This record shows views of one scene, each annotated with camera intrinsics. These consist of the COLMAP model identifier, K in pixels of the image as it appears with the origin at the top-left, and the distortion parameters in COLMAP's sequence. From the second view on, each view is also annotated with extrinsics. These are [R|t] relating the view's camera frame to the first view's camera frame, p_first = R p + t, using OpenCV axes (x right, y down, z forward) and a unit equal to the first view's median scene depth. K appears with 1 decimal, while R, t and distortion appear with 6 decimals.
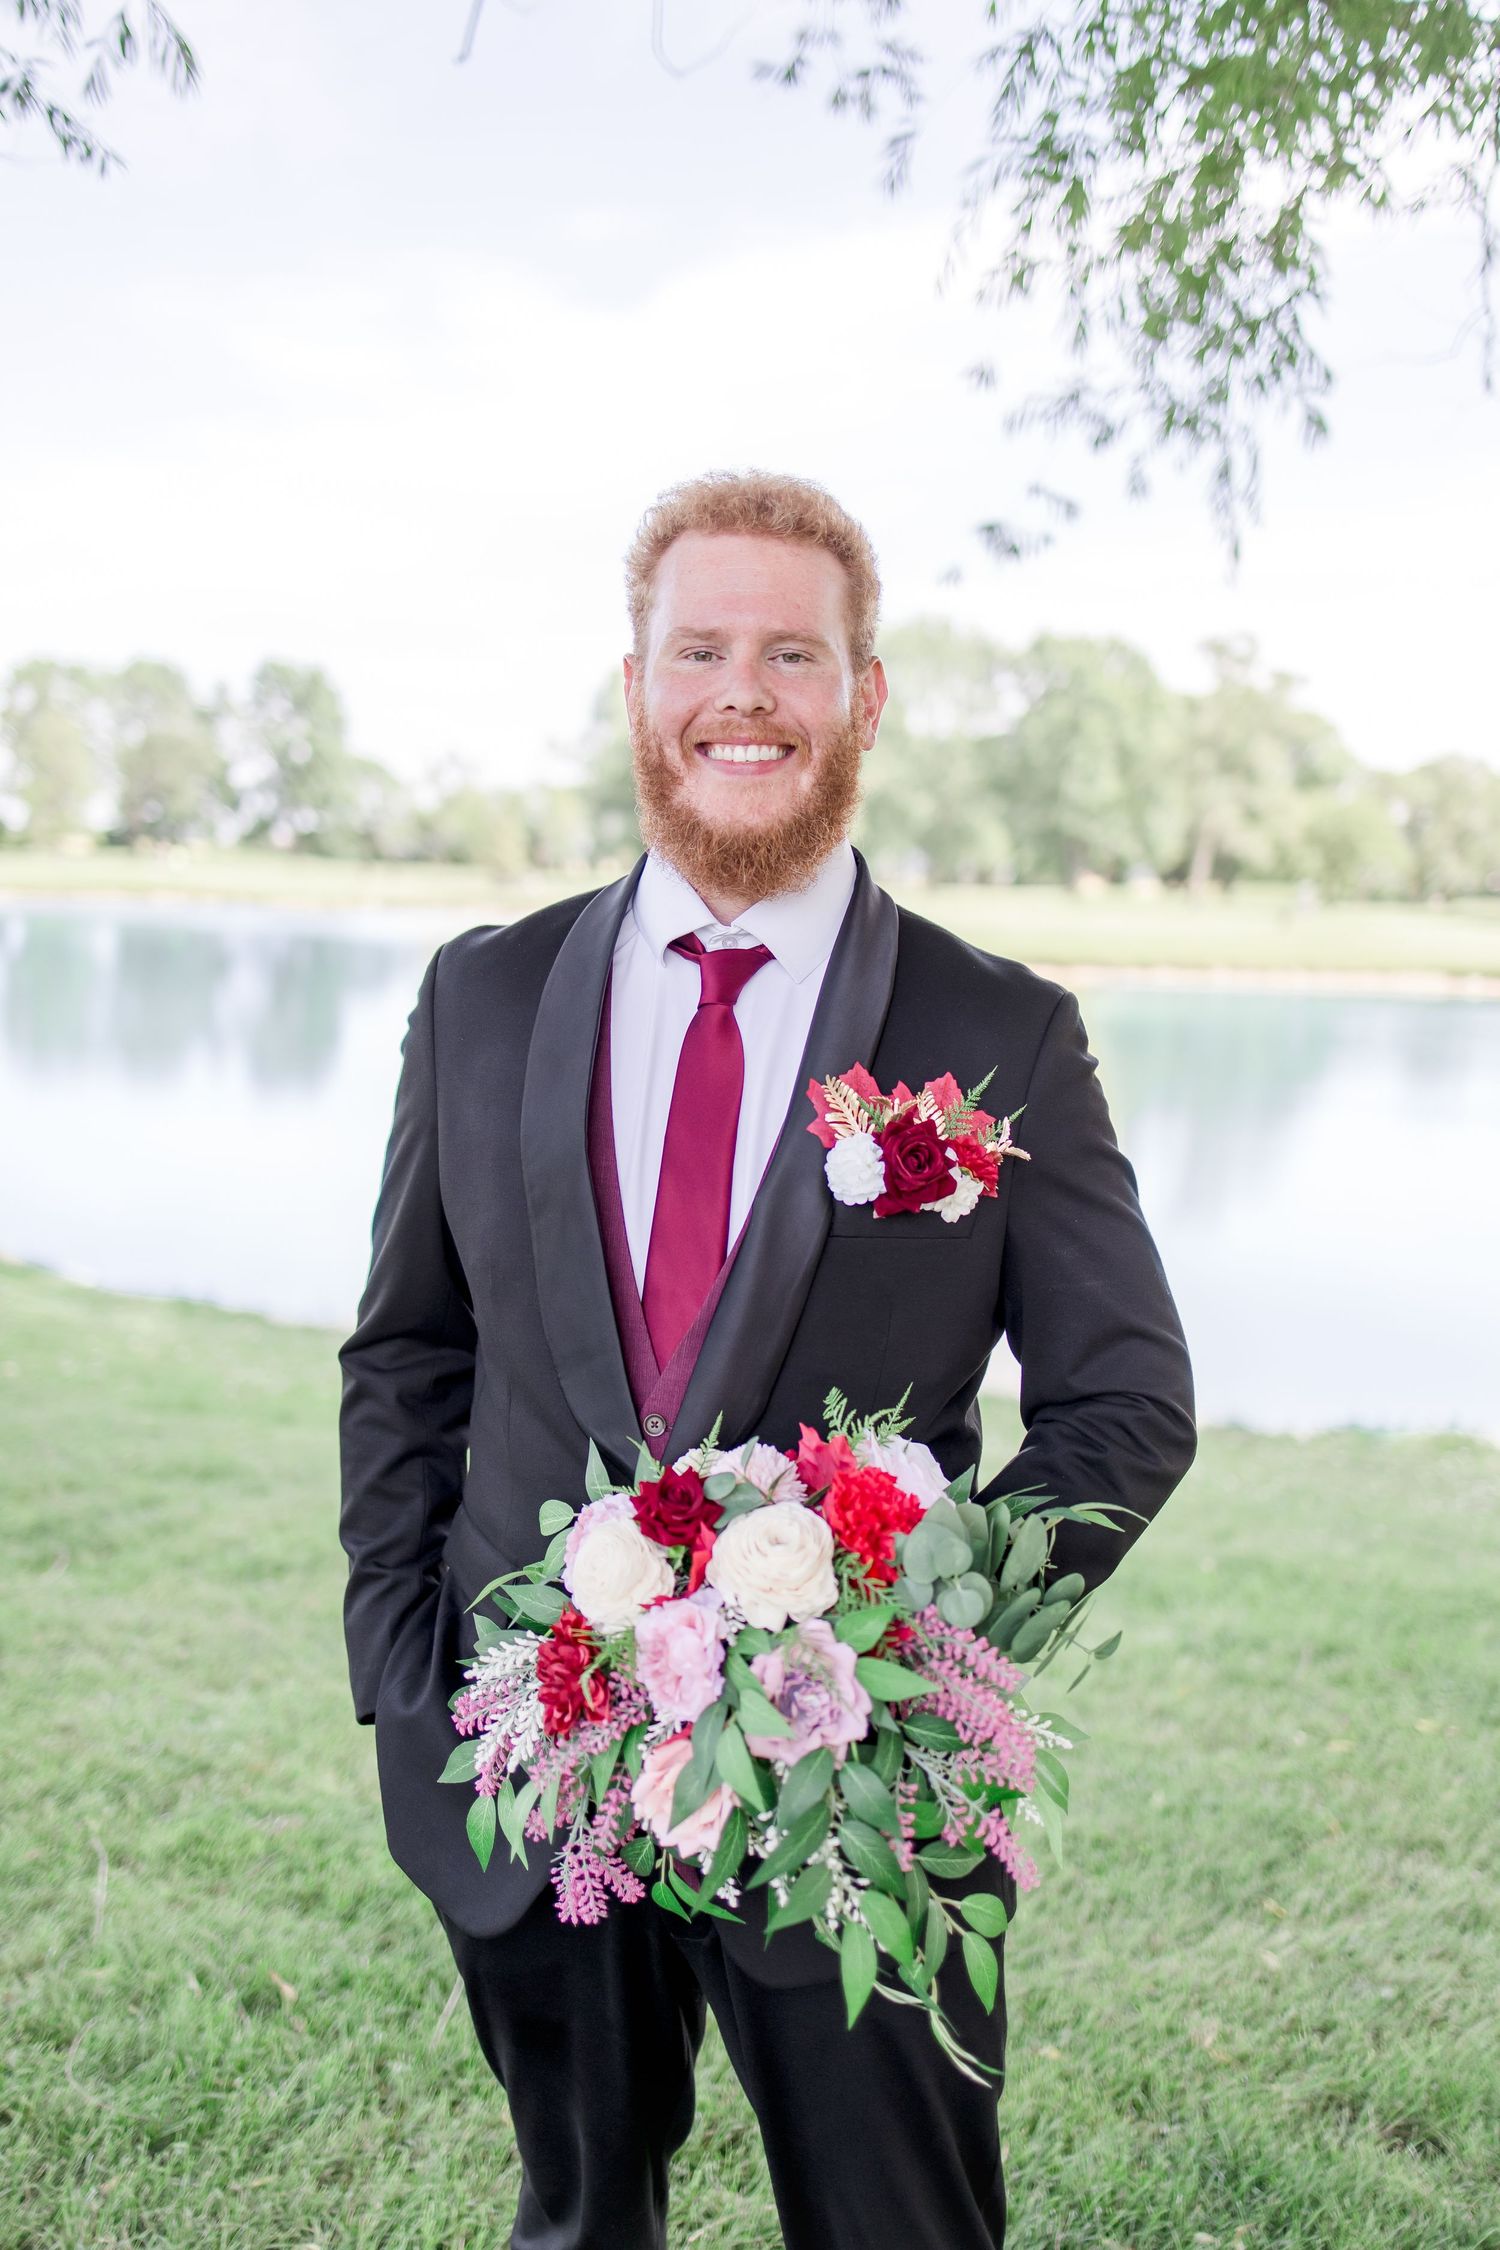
lens RADIAL K [[2259.2, 0, 836.7], [0, 2259.2, 1118.1], [0, 0, 1]] dist [0.108521, -0.011608]
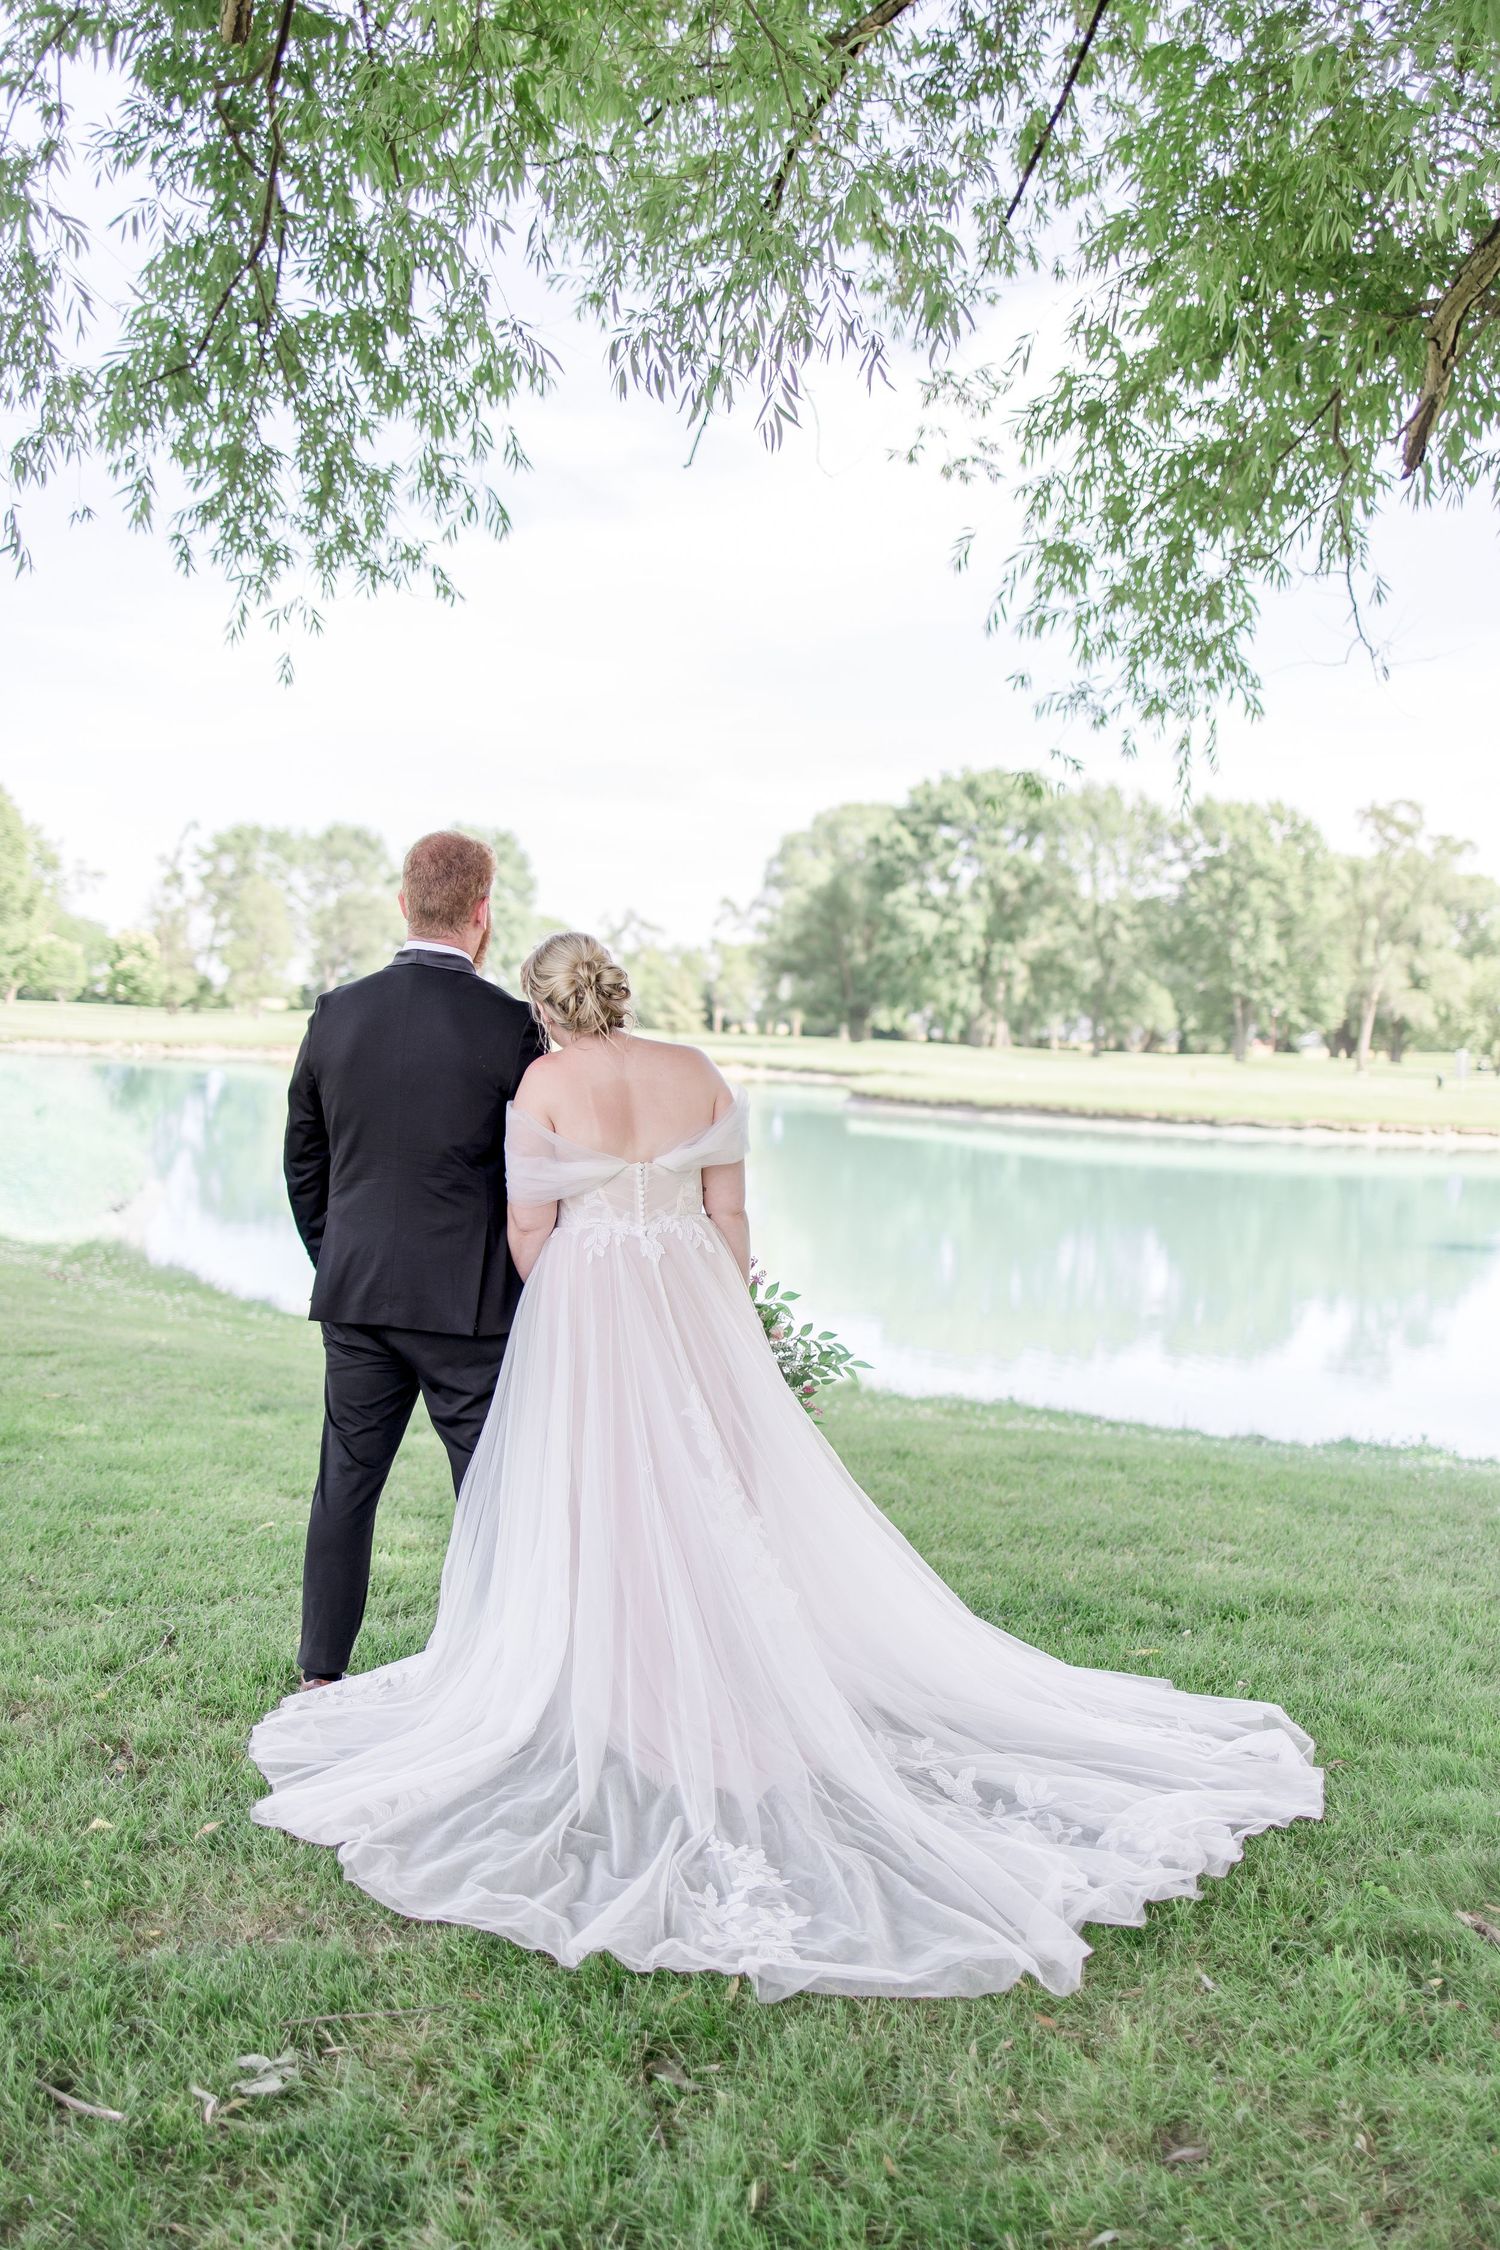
lens RADIAL K [[2522.3, 0, 710.2], [0, 2522.3, 1128.8], [0, 0, 1]] dist [0.103364, 0.033445]
pose [[0.991659, 0.016533, -0.127822, 0.018957], [-0.026053, 0.996980, -0.073163, 0.024044], [0.126226, 0.075883, 0.989095, -0.159907]]
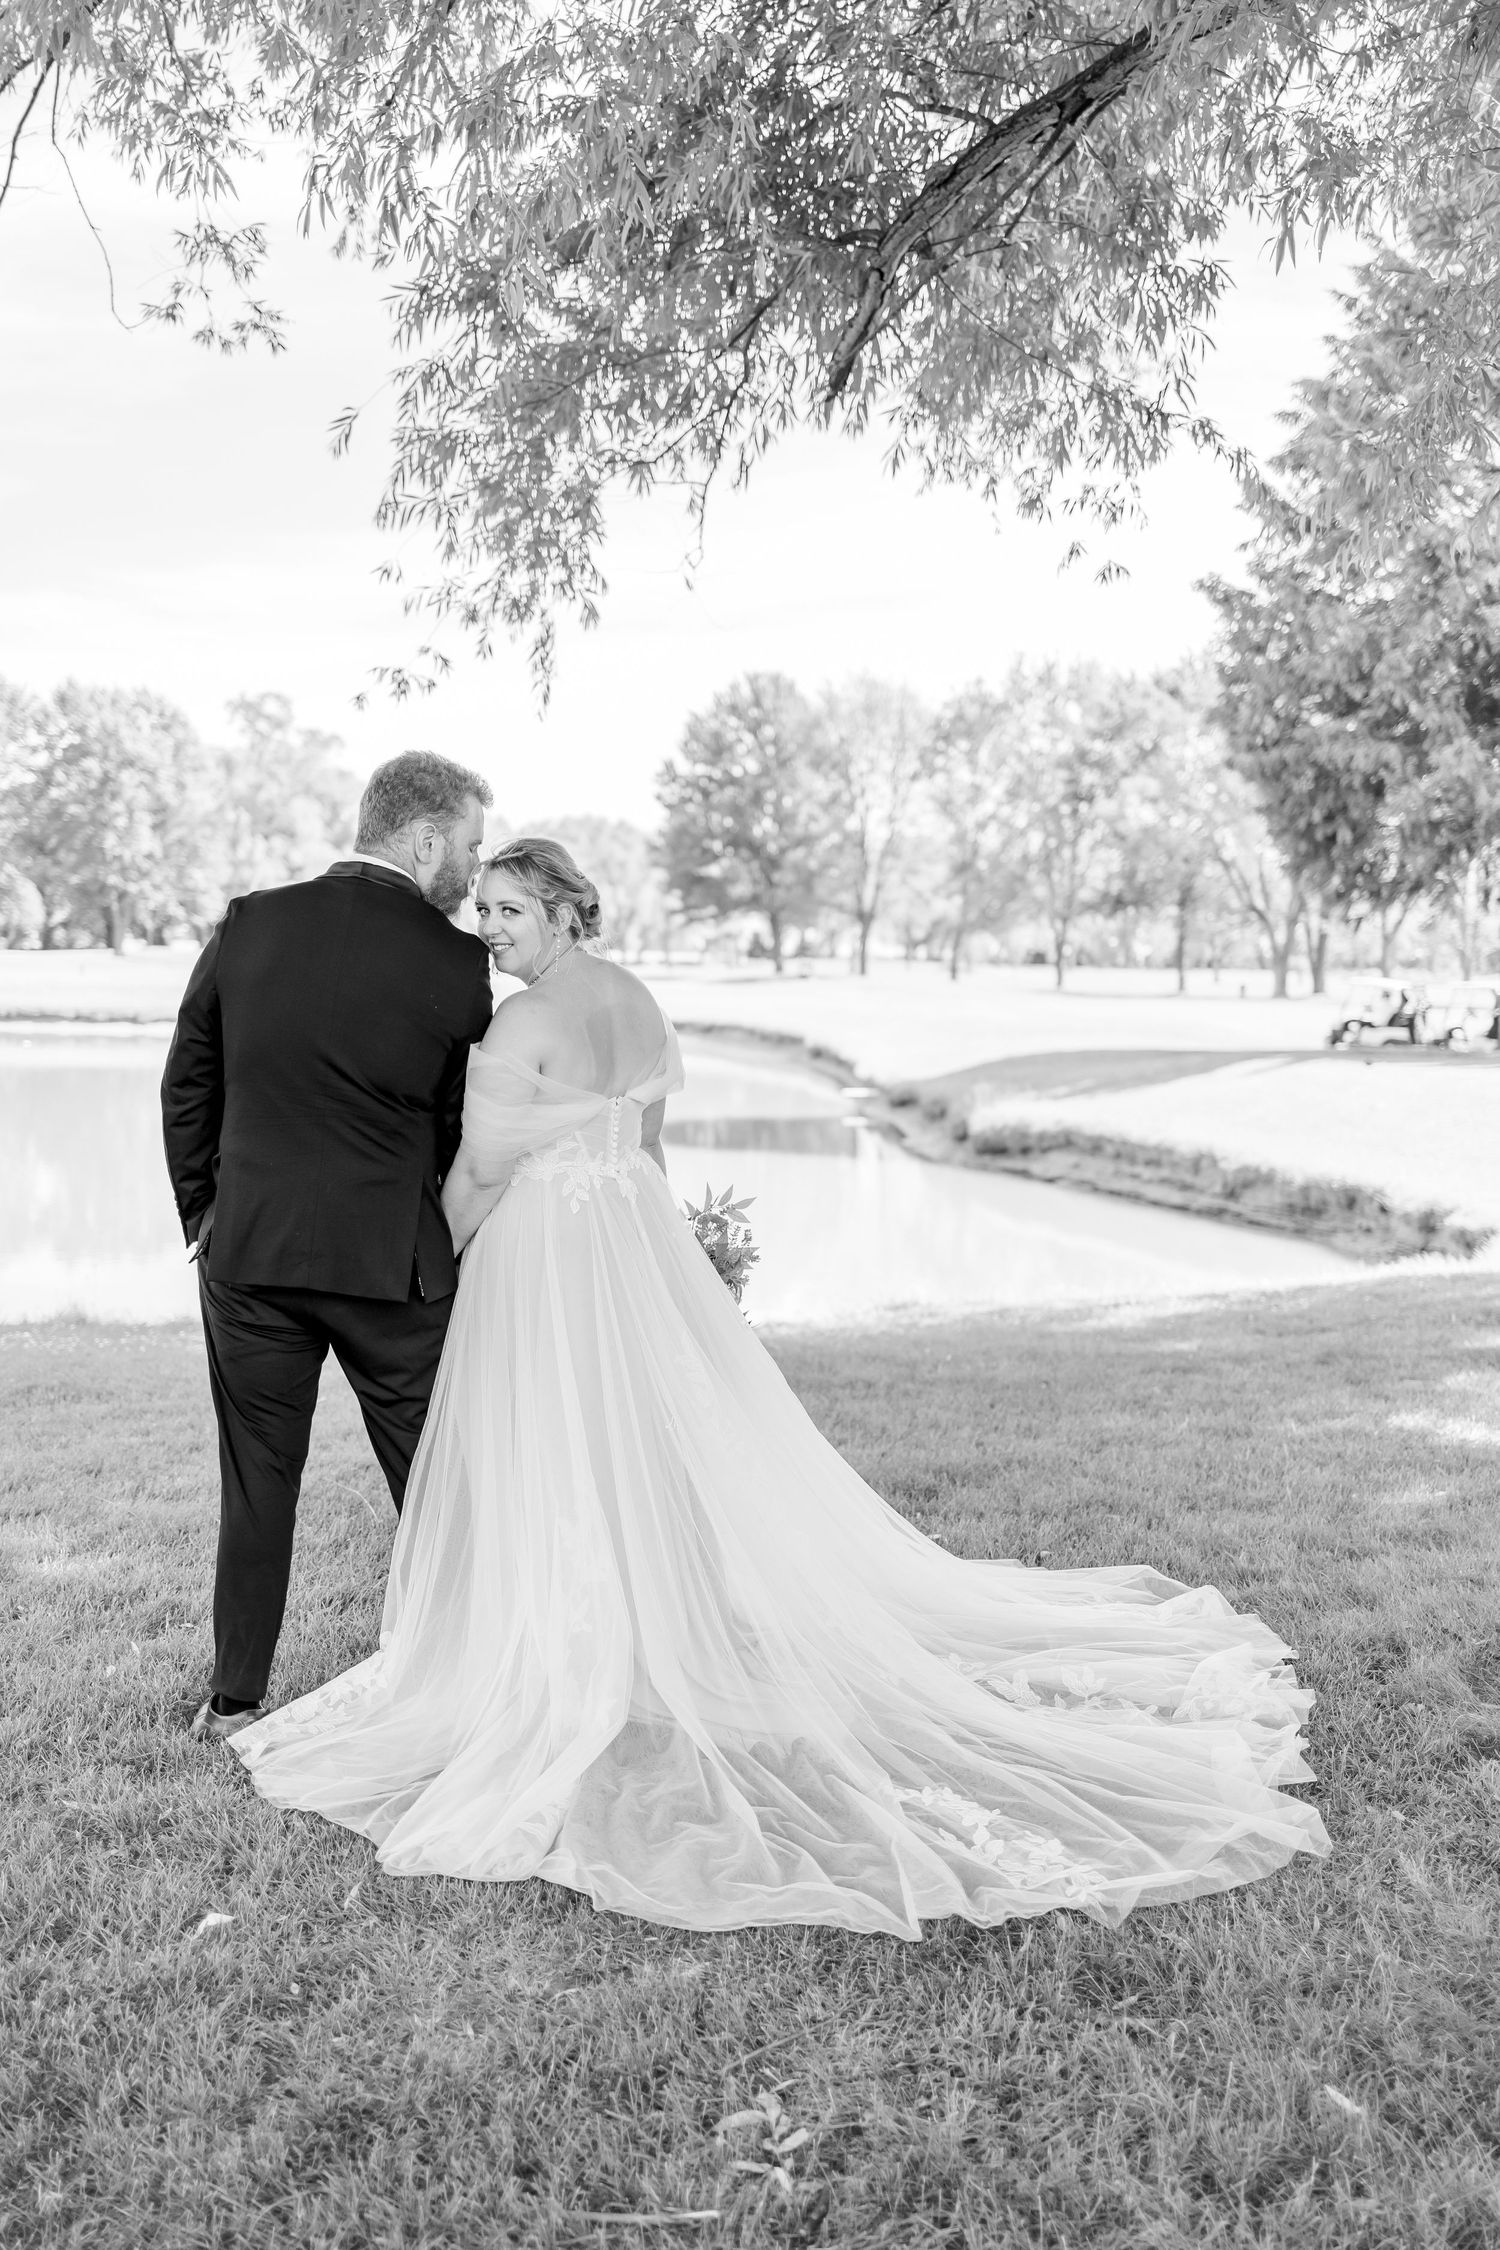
lens RADIAL K [[2522.3, 0, 710.2], [0, 2522.3, 1128.8], [0, 0, 1]] dist [0.103364, 0.033445]
pose [[0.924469, -0.040992, 0.379046, -0.089291], [0.053081, 0.998359, -0.021492, 0.017761], [-0.377543, 0.039989, 0.925128, -0.133959]]
